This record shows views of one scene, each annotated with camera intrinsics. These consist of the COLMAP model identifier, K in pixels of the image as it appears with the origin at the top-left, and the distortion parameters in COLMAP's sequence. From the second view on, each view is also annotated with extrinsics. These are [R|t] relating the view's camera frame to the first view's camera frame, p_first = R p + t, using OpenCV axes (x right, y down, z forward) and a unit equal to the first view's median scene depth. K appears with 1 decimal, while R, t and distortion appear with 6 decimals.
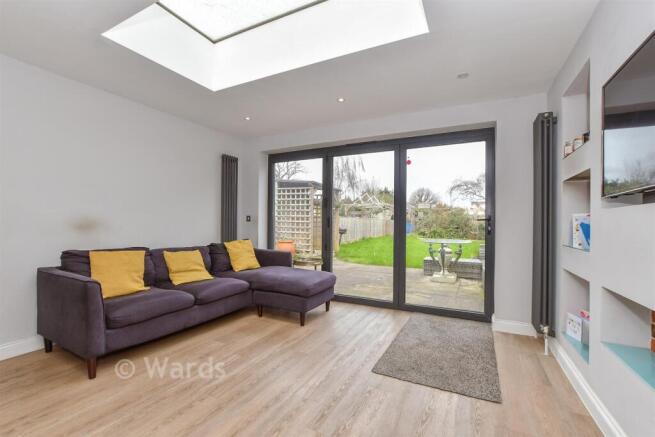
lens RADIAL K [[290.6, 0, 334.5], [0, 290.6, 218.6], [0, 0, 1]] dist [-0.000657, -0.000085]
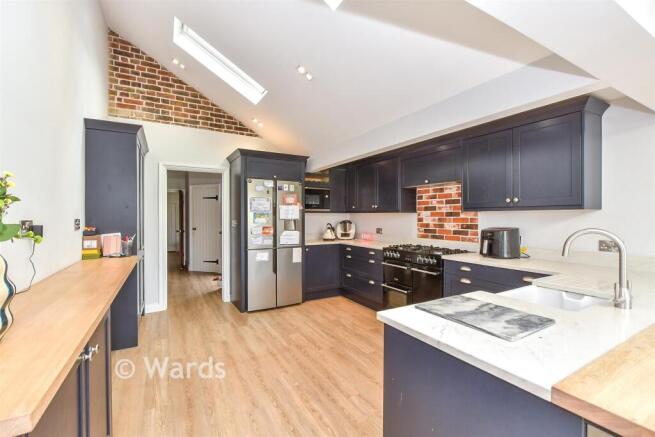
lens RADIAL K [[290.6, 0, 332.5], [0, 290.6, 216.9], [0, 0, 1]] dist [-0.000657, -0.000085]
pose [[-0.553882, -0.009861, -0.832537, 0.427701], [0.004822, 0.999875, -0.015051, -0.048050], [0.832581, -0.012351, -0.553765, 0.848875]]
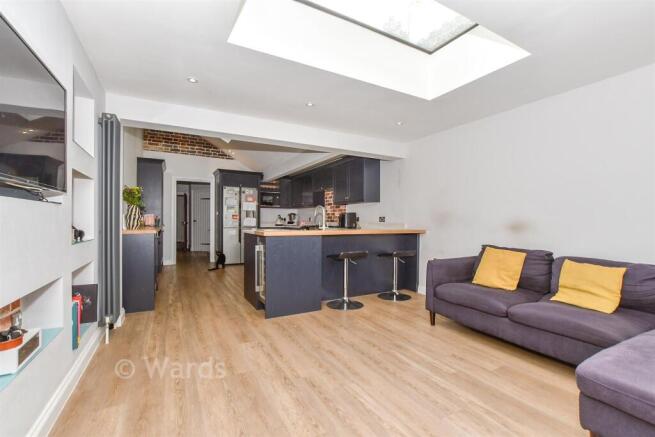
lens RADIAL K [[290.6, 0, 330.2], [0, 290.6, 223.0], [0, 0, 1]] dist [-0.000657, -0.000085]
pose [[-0.571496, -0.009695, -0.820547, 0.748994], [-0.000106, 0.999931, -0.011740, 0.027922], [0.820605, -0.006622, -0.571458, 1.450793]]
